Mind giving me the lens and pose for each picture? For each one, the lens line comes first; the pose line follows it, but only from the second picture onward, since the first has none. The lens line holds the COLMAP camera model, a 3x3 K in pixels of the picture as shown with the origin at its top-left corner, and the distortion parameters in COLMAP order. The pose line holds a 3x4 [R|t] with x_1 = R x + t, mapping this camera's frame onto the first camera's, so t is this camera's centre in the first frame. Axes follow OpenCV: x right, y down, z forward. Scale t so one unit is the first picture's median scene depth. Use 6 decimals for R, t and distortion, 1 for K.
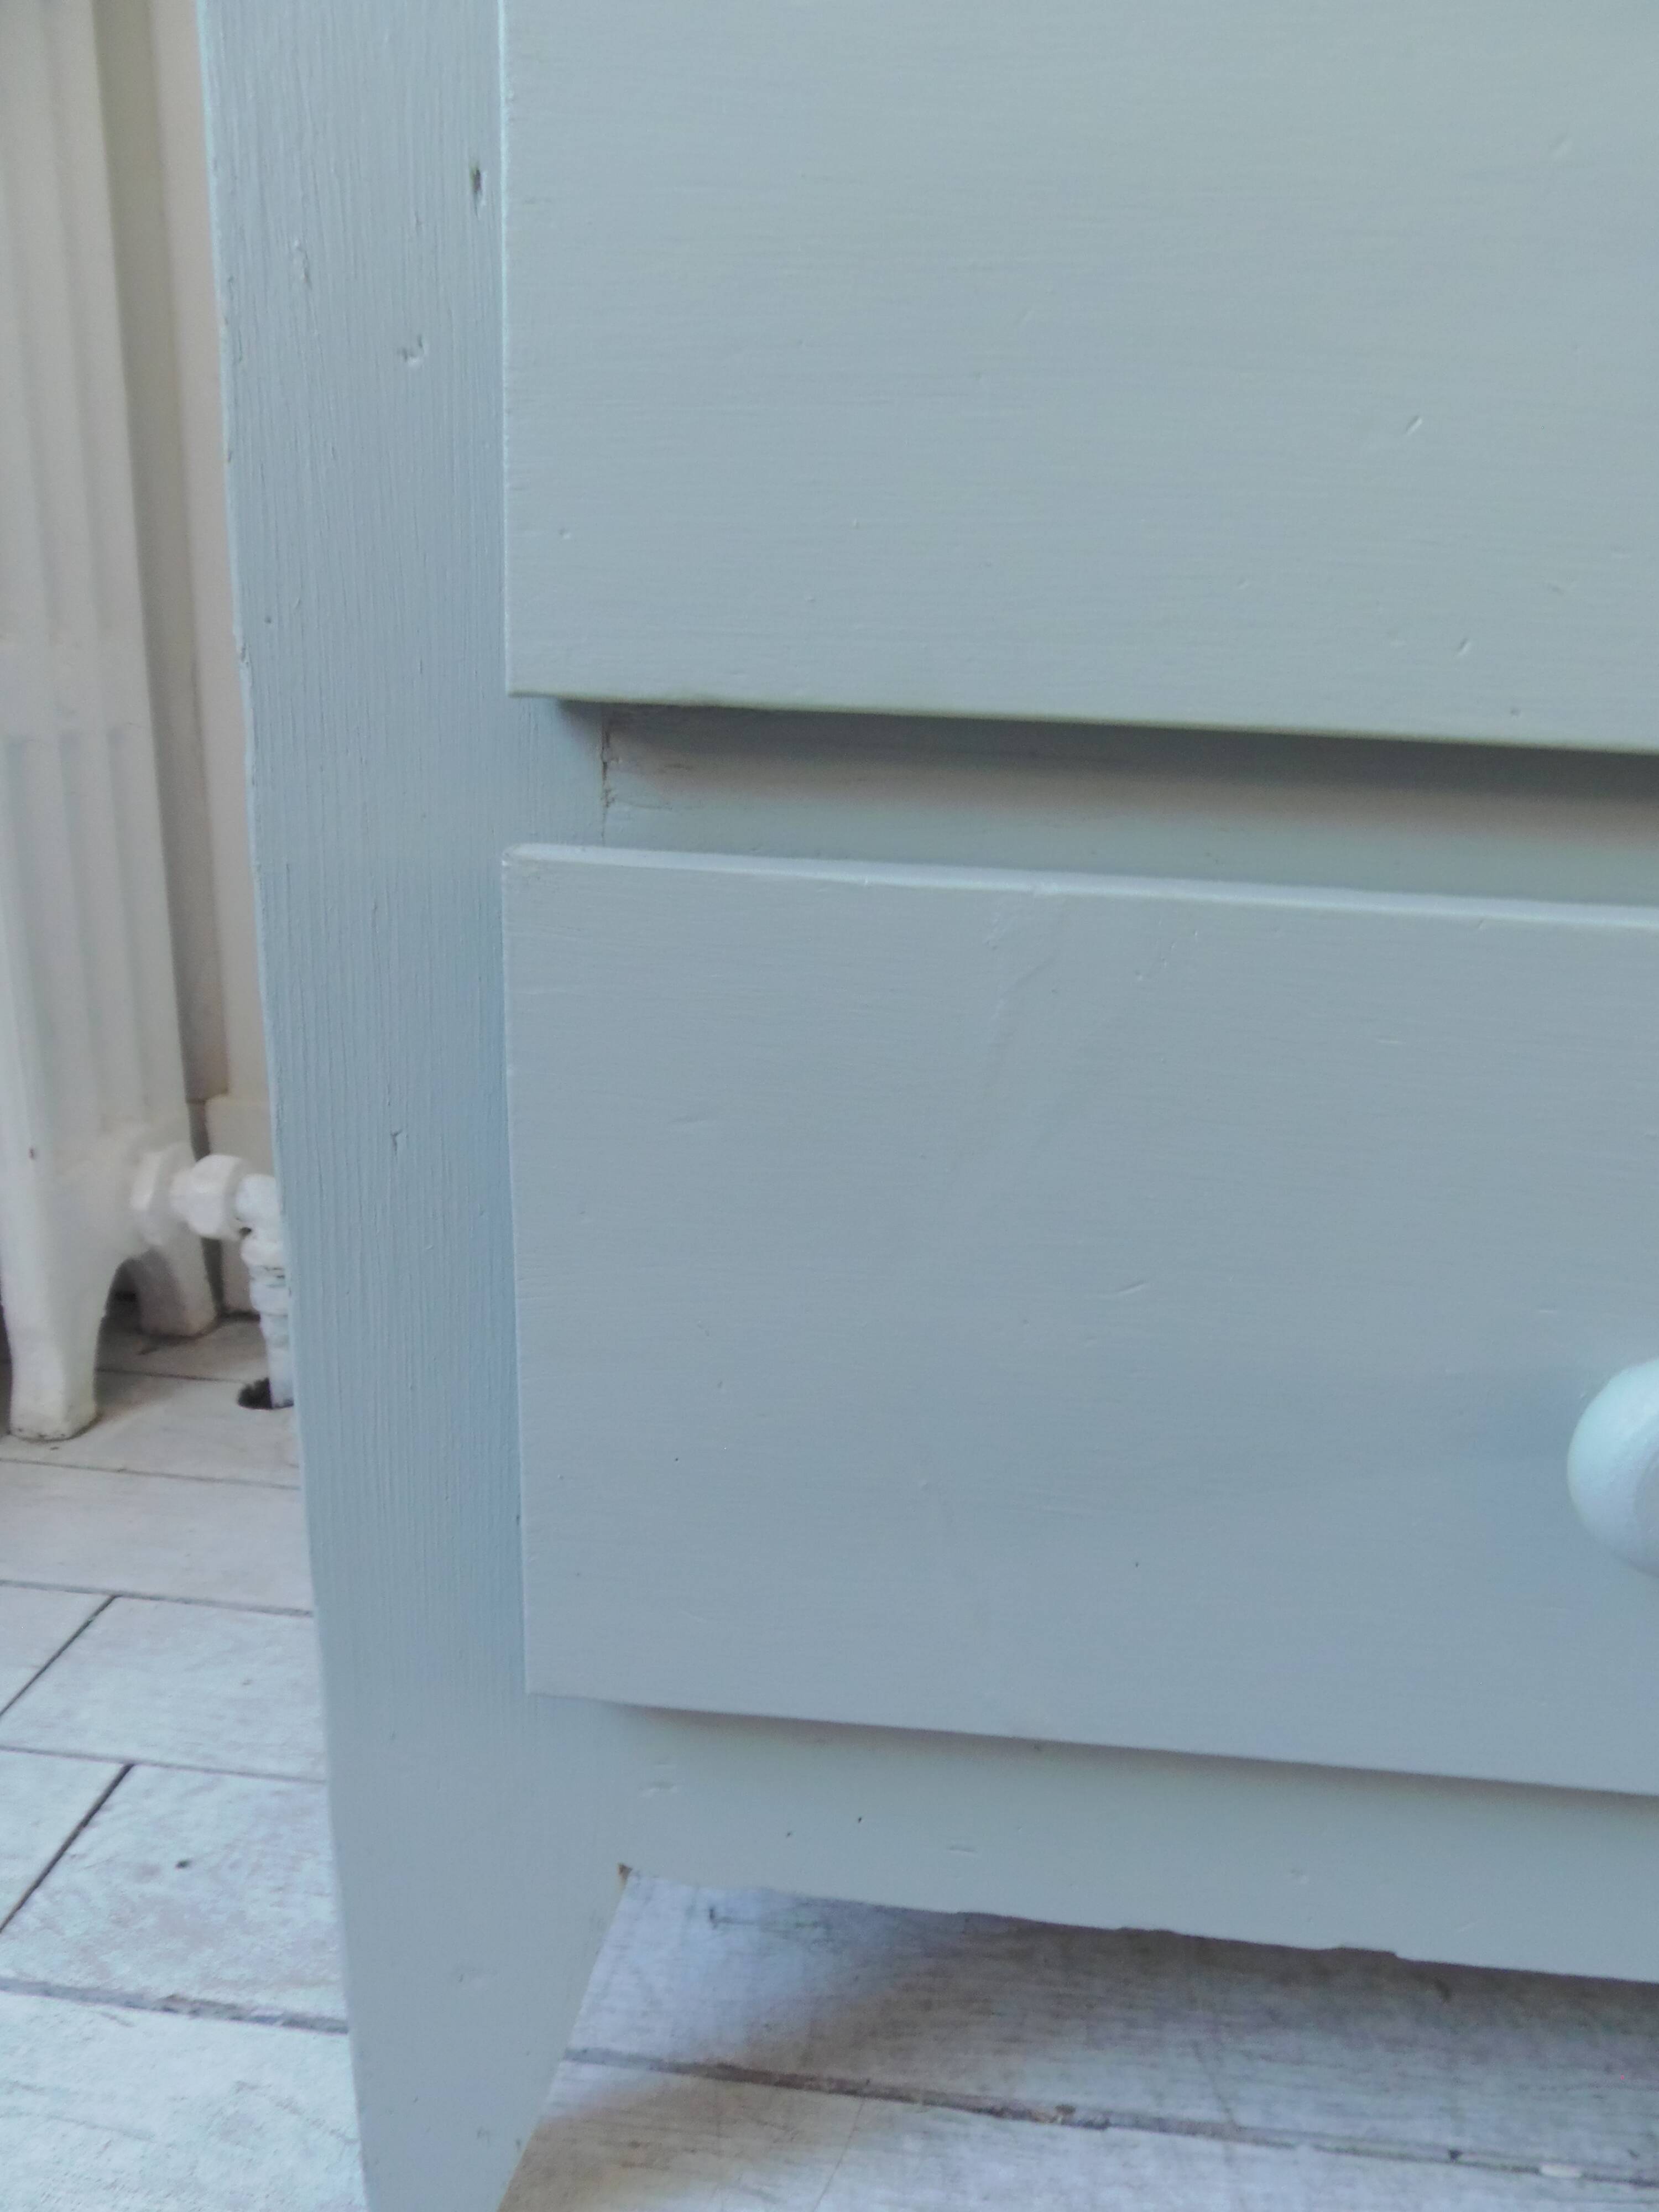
lens RADIAL K [[1616.4, 0, 844.6], [0, 1616.4, 1104.8], [0, 0, 1]] dist [-0.011577, -0.011832]
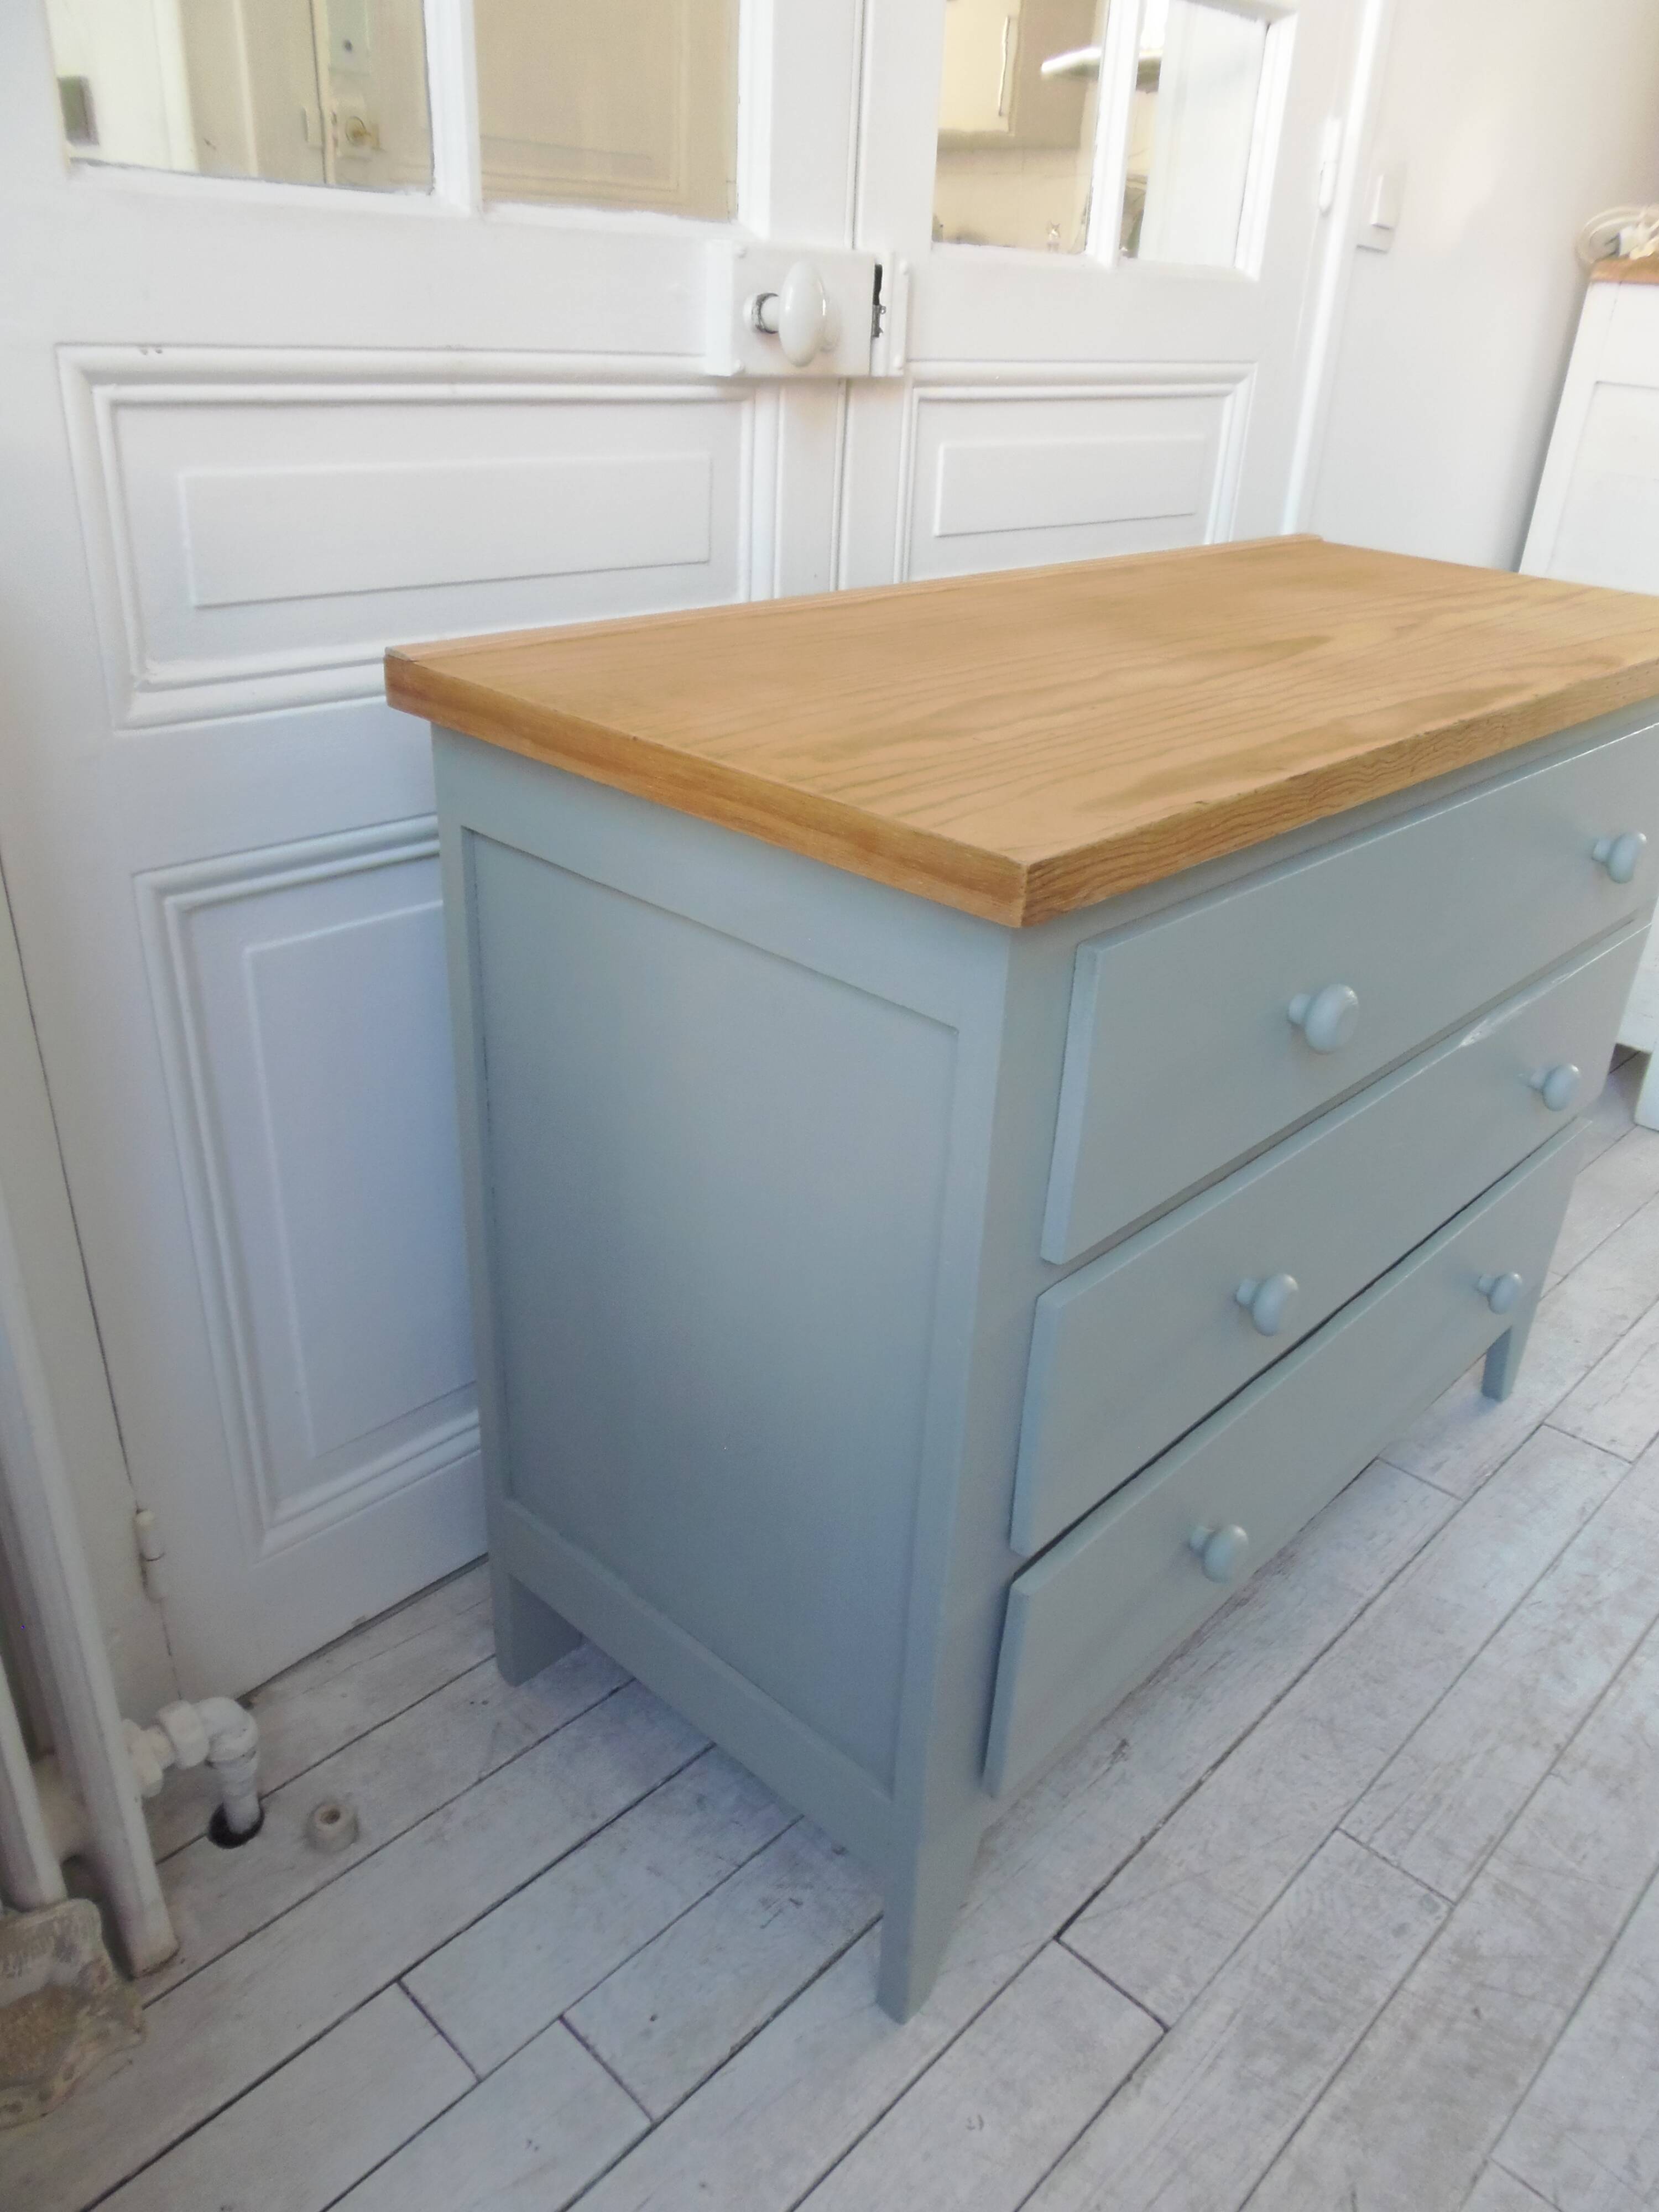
lens RADIAL K [[1616.4, 0, 862.8], [0, 1616.4, 1126.2], [0, 0, 1]] dist [-0.011577, -0.011832]
pose [[0.601012, -0.374624, 0.706003, -1.321364], [0.197664, 0.925574, 0.322865, -1.204602], [-0.774411, -0.054495, 0.630331, -0.415317]]
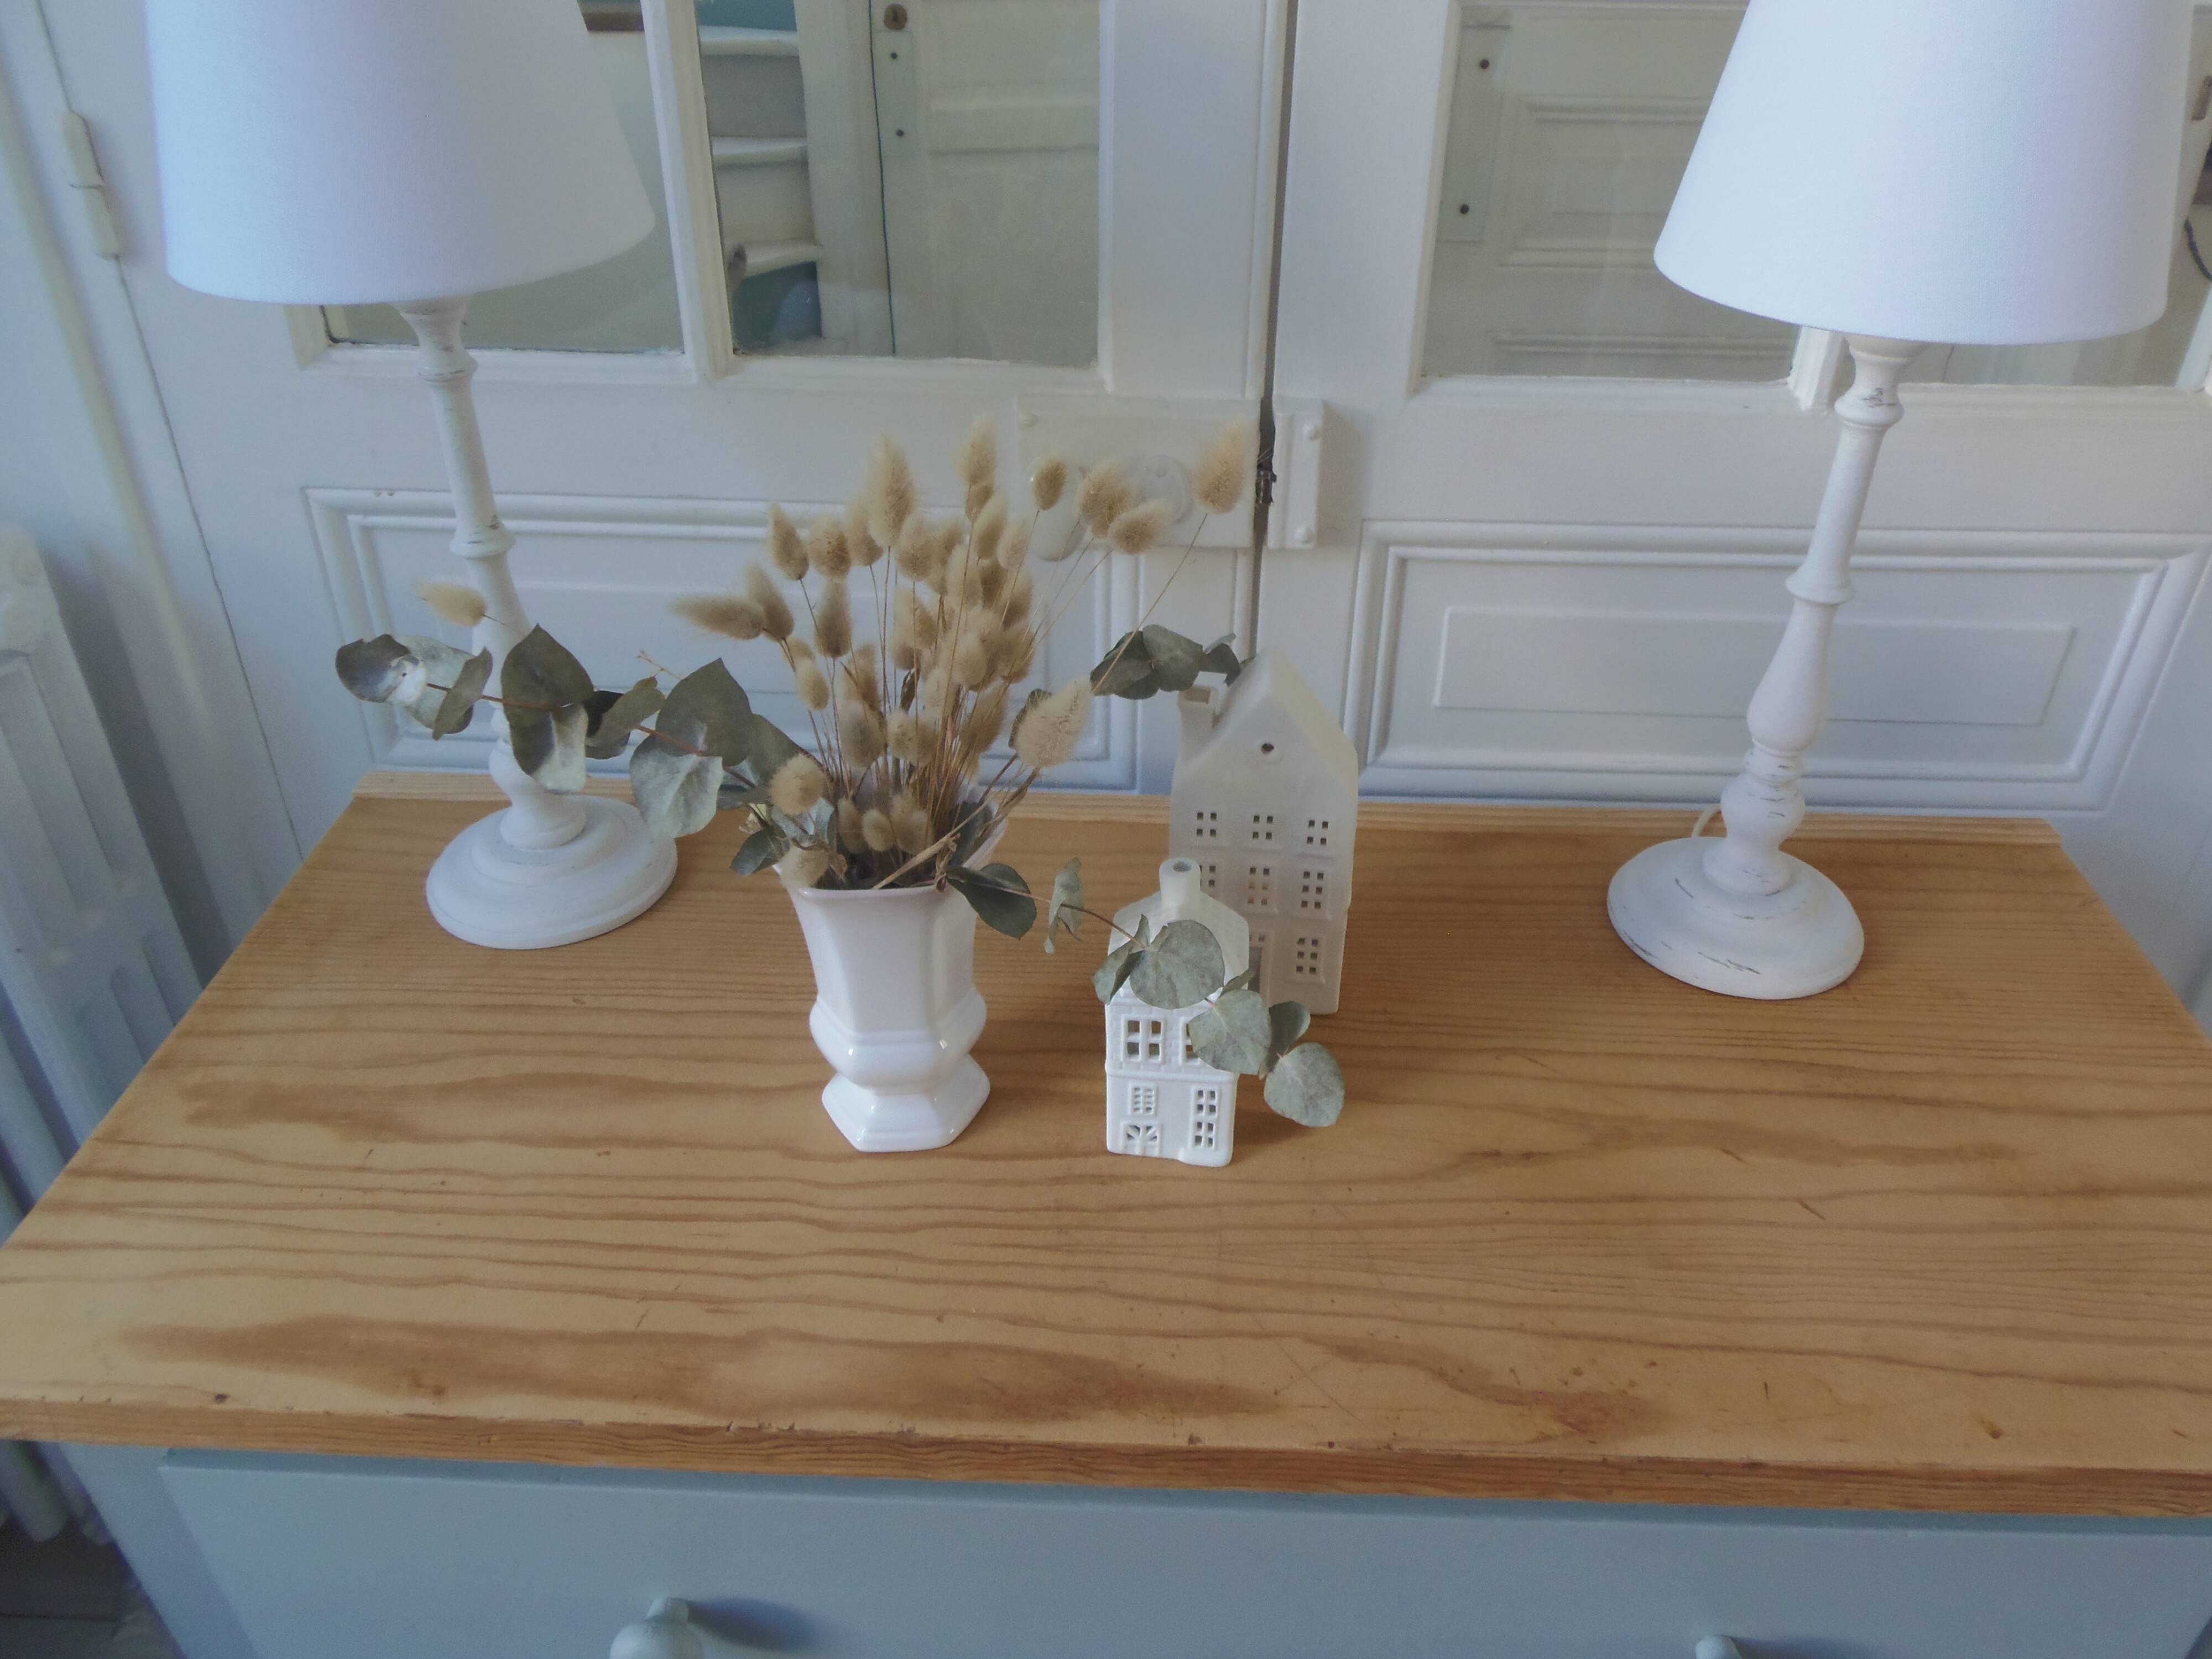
lens RADIAL K [[1616.4, 0, 1130.1], [0, 1616.4, 782.6], [0, 0, 1]] dist [-0.011577, -0.011832]
pose [[0.996366, -0.065165, 0.054841, 0.567735], [0.047429, 0.959343, 0.278229, -1.748321], [-0.070743, -0.274617, 0.958948, -0.787324]]
